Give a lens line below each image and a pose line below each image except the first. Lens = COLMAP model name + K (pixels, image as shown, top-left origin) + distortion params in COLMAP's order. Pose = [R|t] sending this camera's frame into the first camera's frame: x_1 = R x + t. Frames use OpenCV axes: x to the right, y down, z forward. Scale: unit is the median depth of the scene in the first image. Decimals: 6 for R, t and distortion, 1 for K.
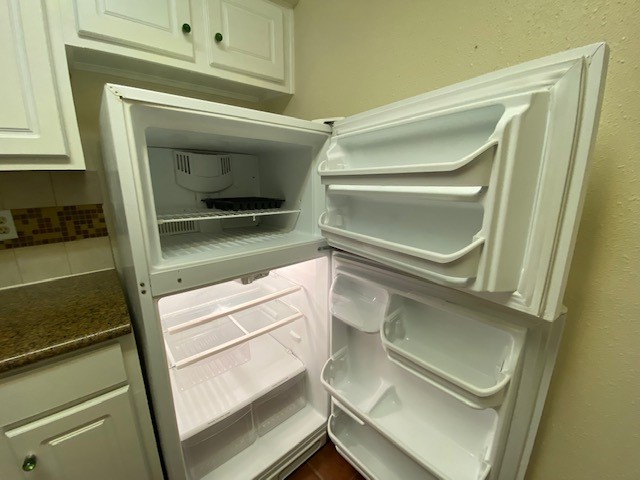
lens RADIAL K [[257.6, 0, 323.1], [0, 257.6, 240.5], [0, 0, 1]] dist [0.013442, -0.017054]
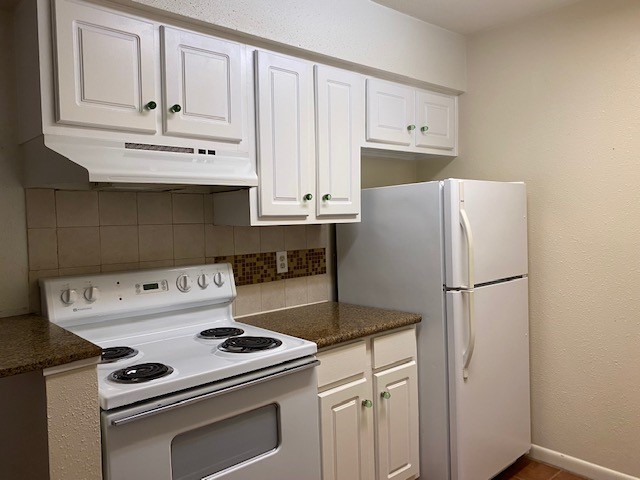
lens RADIAL K [[491.8, 0, 320.0], [0, 491.8, 240.0], [0, 0, 1]] dist [-0.004730, -0.003424]
pose [[0.999753, -0.015826, 0.015605, -1.016763], [0.018435, 0.982665, -0.184473, 0.290150], [-0.012415, 0.184715, 0.982714, -1.502397]]
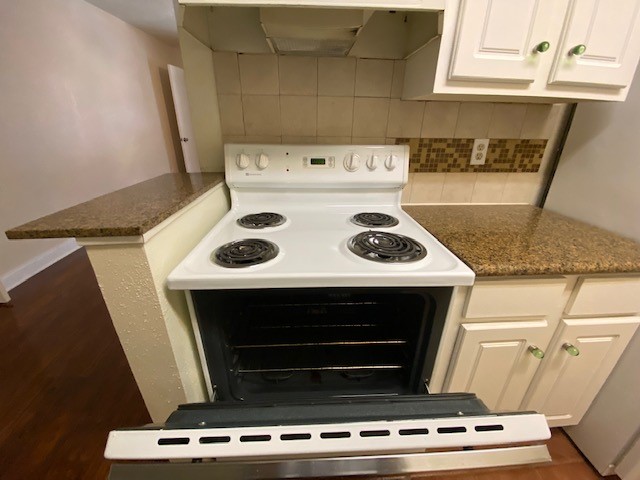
lens RADIAL K [[257.6, 0, 323.1], [0, 257.6, 240.5], [0, 0, 1]] dist [0.013442, -0.017054]
pose [[0.781371, 0.266123, -0.564481, -0.963812], [-0.161184, 0.959888, 0.229421, 0.166730], [0.602893, -0.088277, 0.792923, -0.416304]]
